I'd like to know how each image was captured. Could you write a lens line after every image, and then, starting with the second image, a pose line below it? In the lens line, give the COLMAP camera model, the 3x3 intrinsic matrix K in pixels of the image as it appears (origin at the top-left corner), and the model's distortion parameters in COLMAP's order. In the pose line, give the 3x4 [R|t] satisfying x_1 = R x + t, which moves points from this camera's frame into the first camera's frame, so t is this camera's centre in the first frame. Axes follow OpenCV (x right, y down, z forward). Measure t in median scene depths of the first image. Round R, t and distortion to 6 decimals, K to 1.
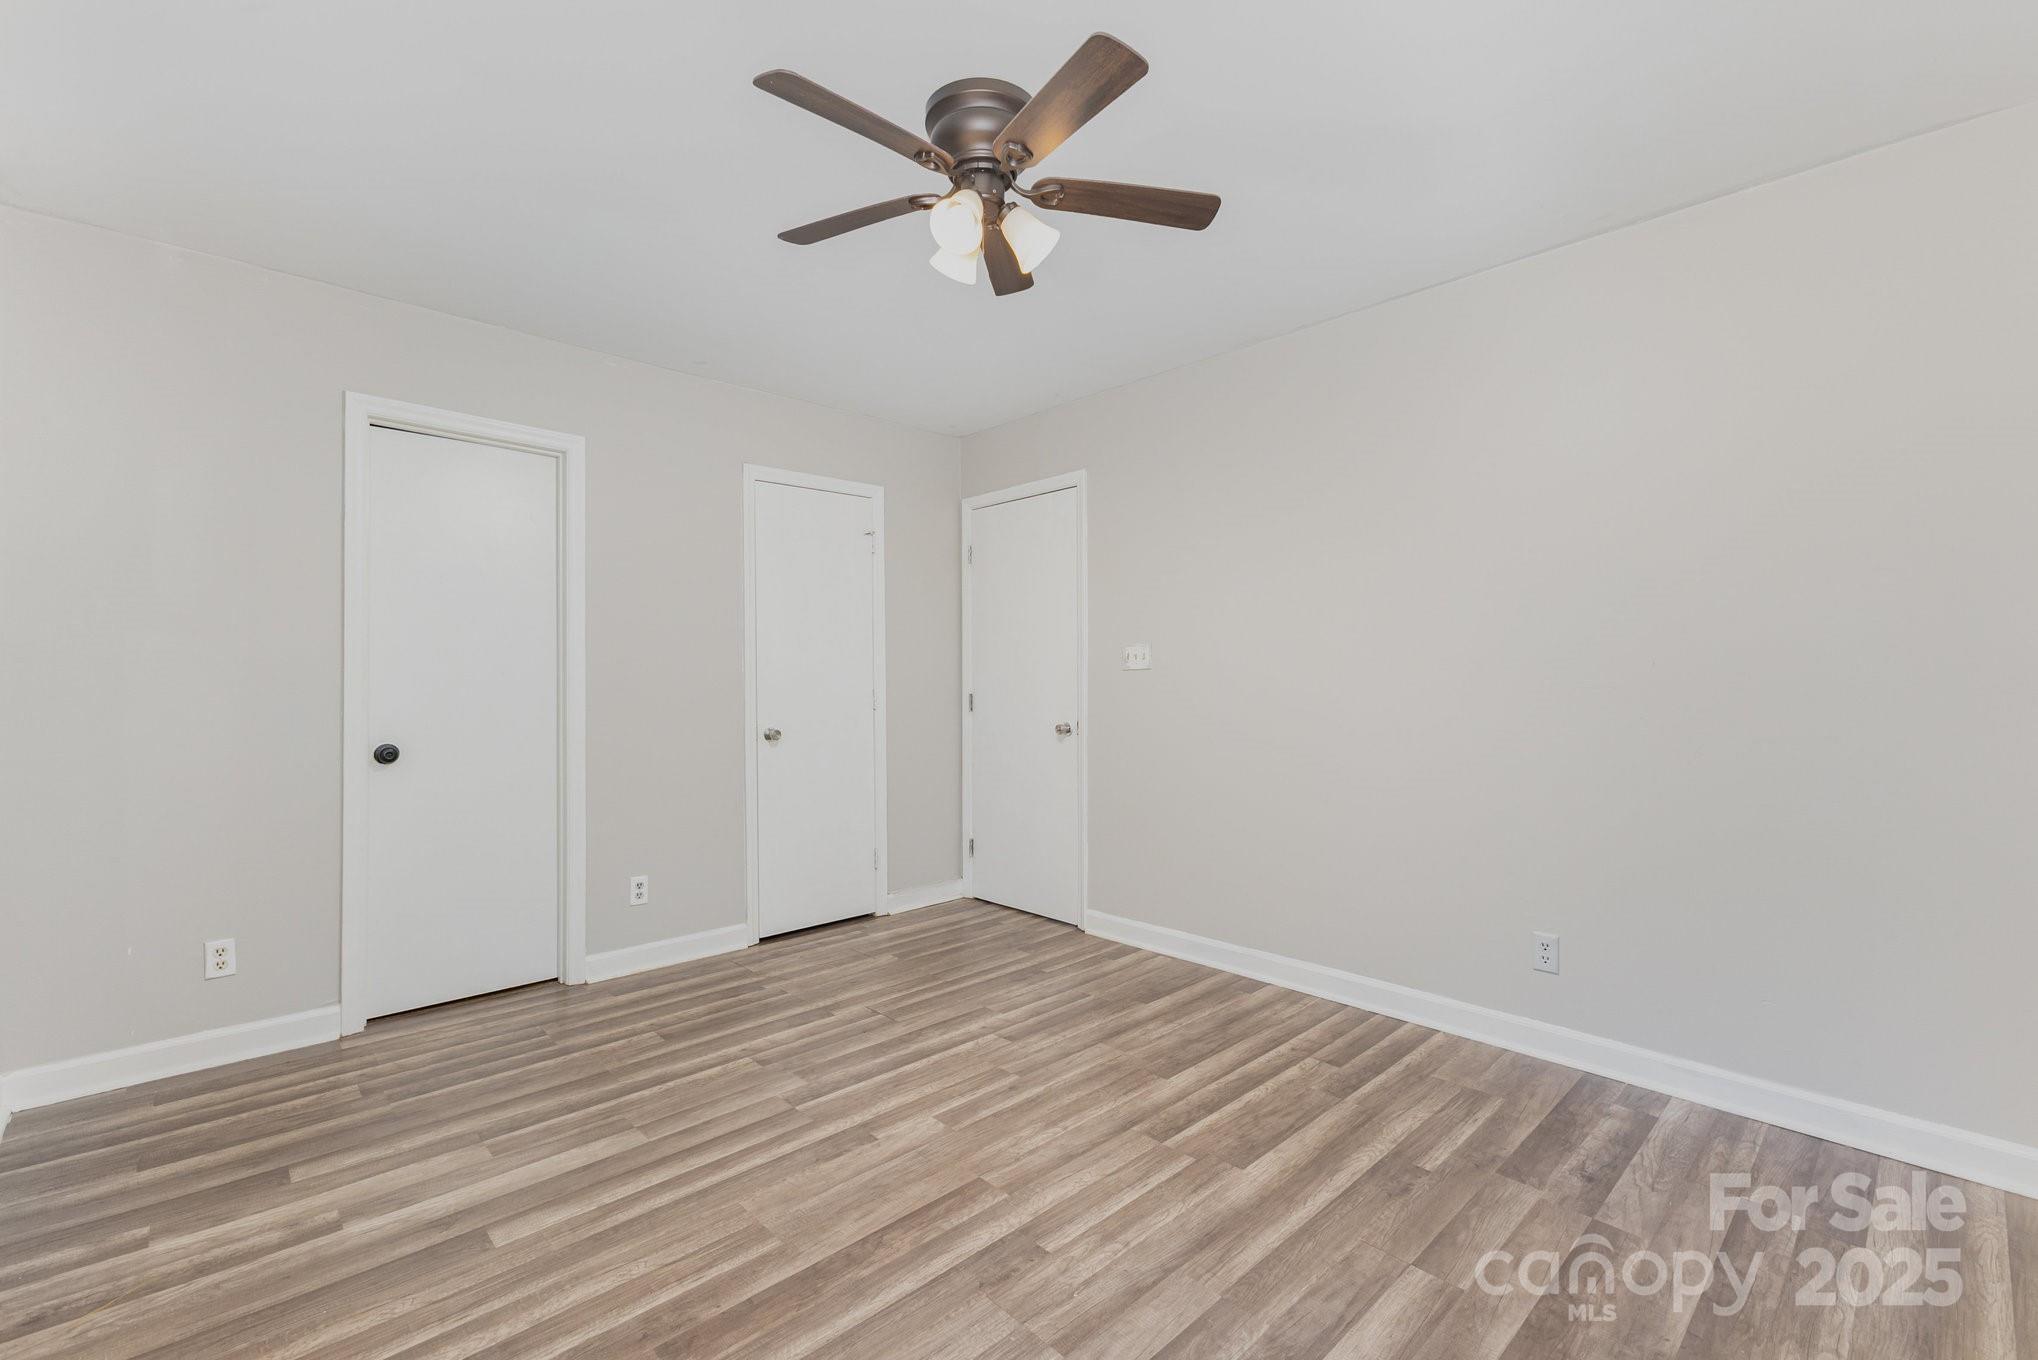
lens RADIAL K [[878.7, 0, 1018.4], [0, 878.7, 681.5], [0, 0, 1]] dist [0.011062, 0.000354]
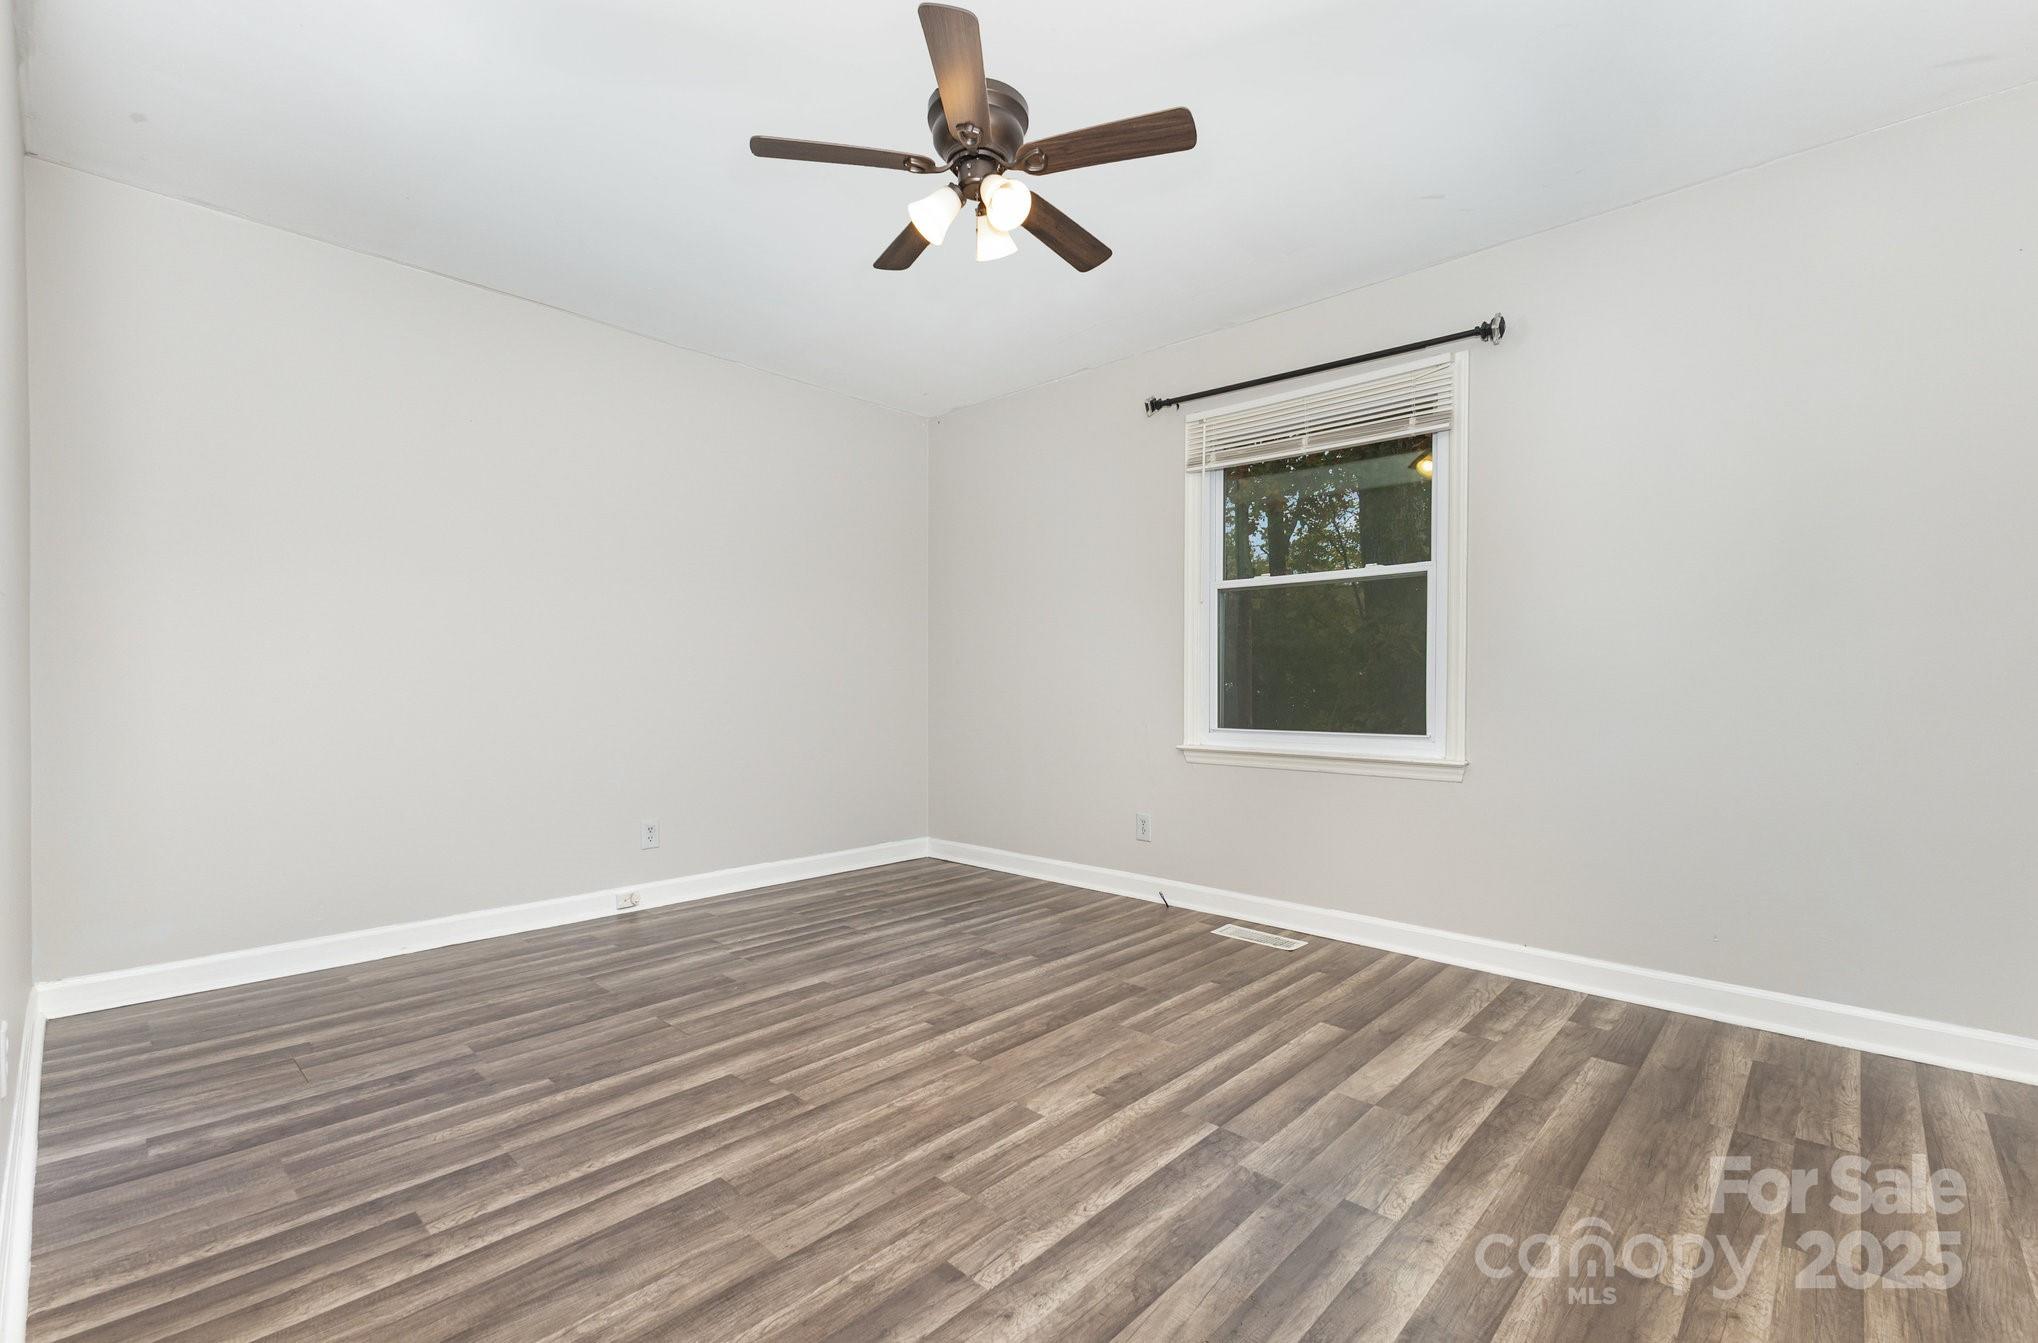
lens RADIAL K [[879.5, 0, 1025.0], [0, 879.5, 674.1], [0, 0, 1]] dist [-0.001302, -0.000831]
pose [[-0.997611, 0.000997, -0.069072, -0.021828], [0.001263, 0.999992, -0.003808, 0.073537], [0.069068, -0.003887, -0.997604, 1.877261]]
